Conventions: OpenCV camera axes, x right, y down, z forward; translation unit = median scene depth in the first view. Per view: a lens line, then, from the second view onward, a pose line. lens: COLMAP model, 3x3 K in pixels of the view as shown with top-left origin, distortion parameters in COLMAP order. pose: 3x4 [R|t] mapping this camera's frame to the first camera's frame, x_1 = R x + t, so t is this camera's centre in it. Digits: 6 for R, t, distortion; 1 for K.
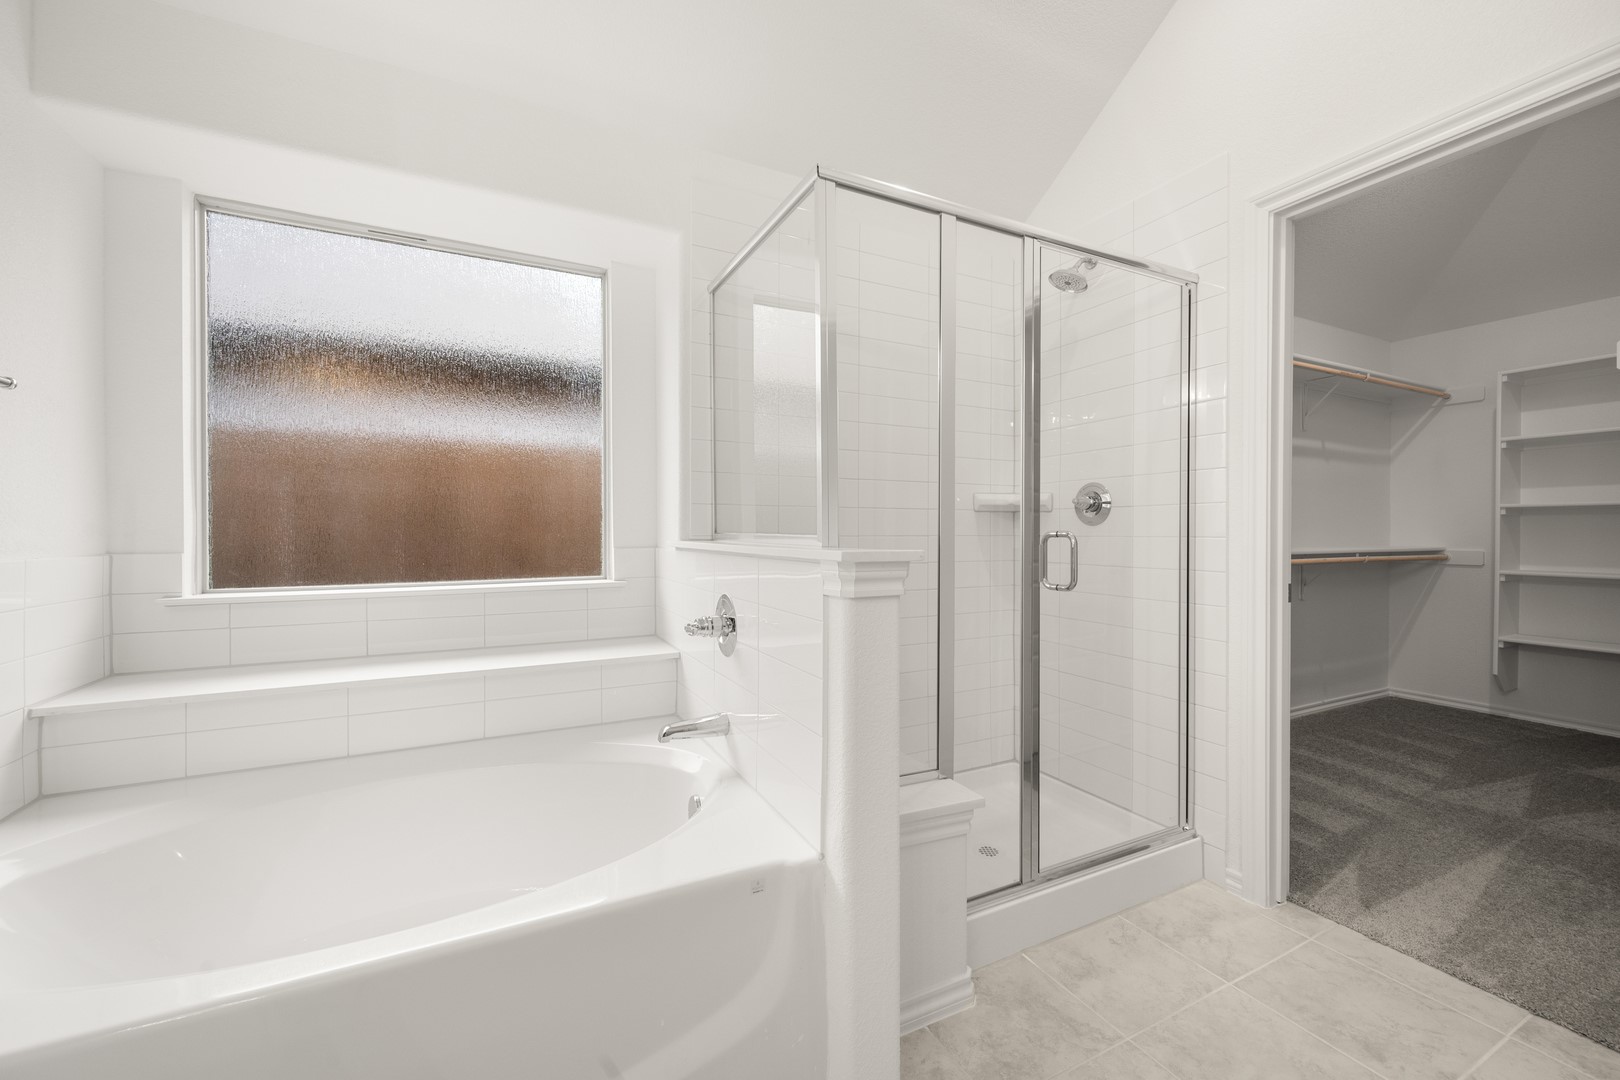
lens RADIAL K [[639.5, 0, 806.1], [0, 639.5, 536.6], [0, 0, 1]] dist [-0.002055, 0.000392]
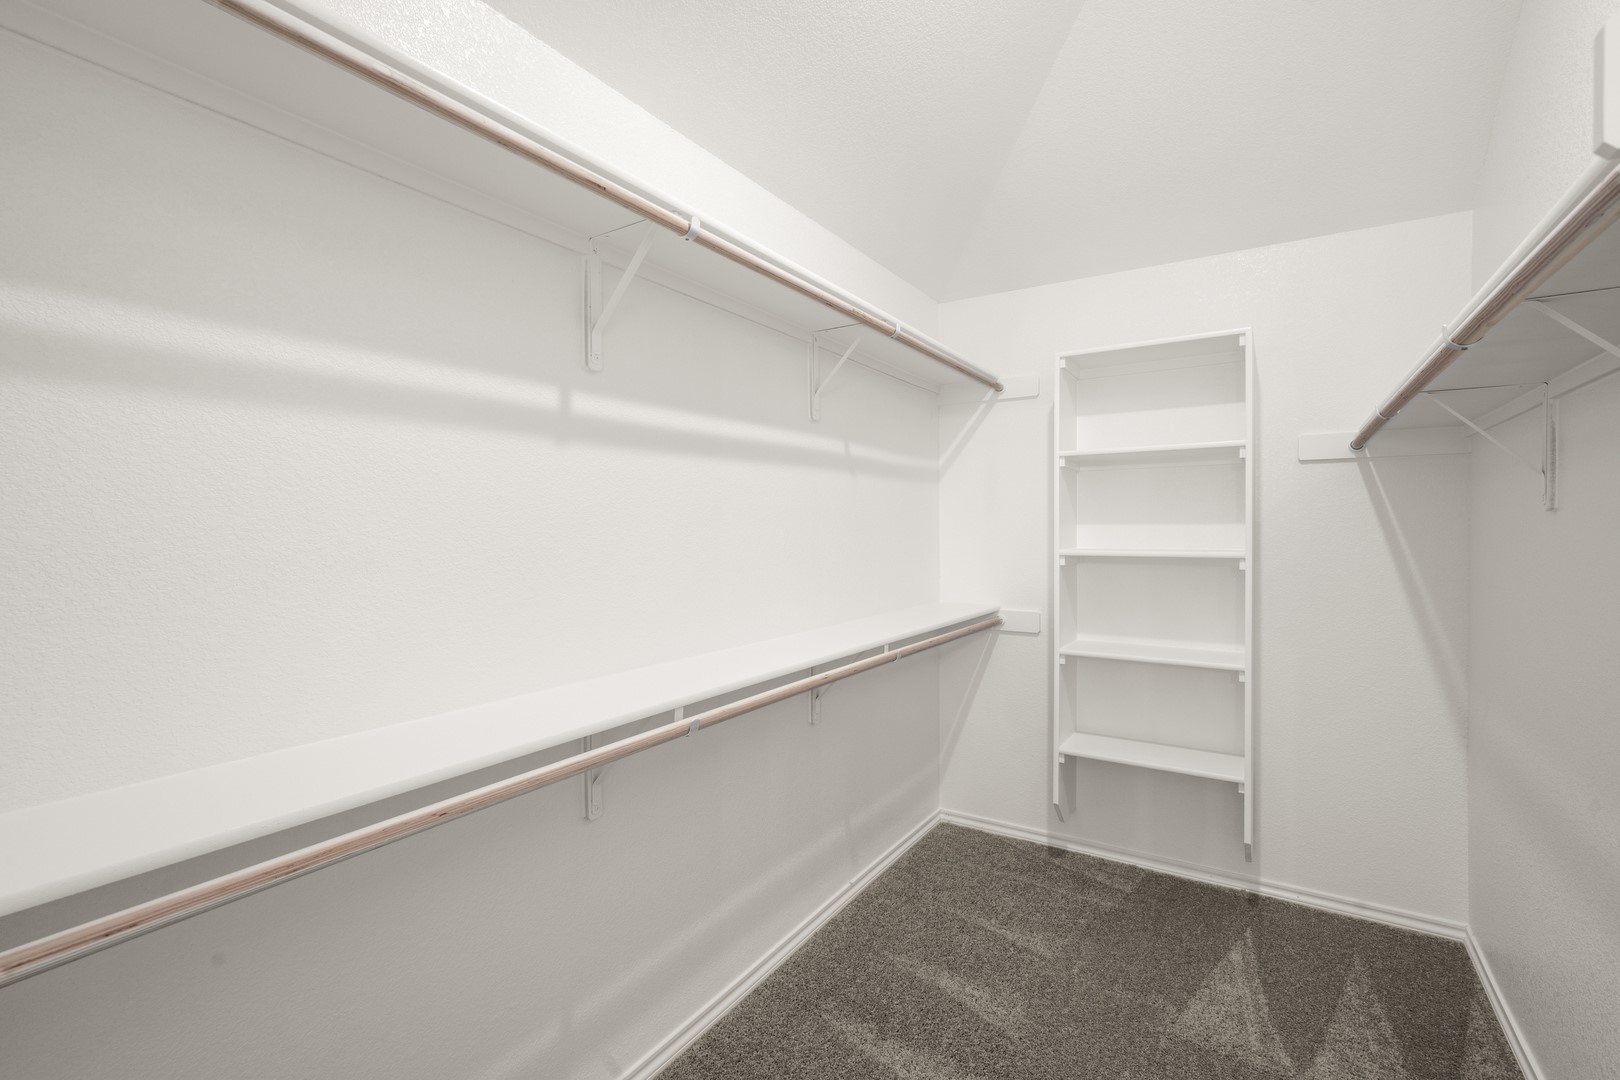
lens RADIAL K [[732.2, 0, 811.2], [0, 732.2, 535.7], [0, 0, 1]] dist [0.001126, 0.000039]
pose [[0.858057, -0.007697, 0.513497, 0.439827], [0.008287, 0.999965, 0.001140, -0.064817], [-0.513488, 0.003278, 0.858091, 0.444094]]
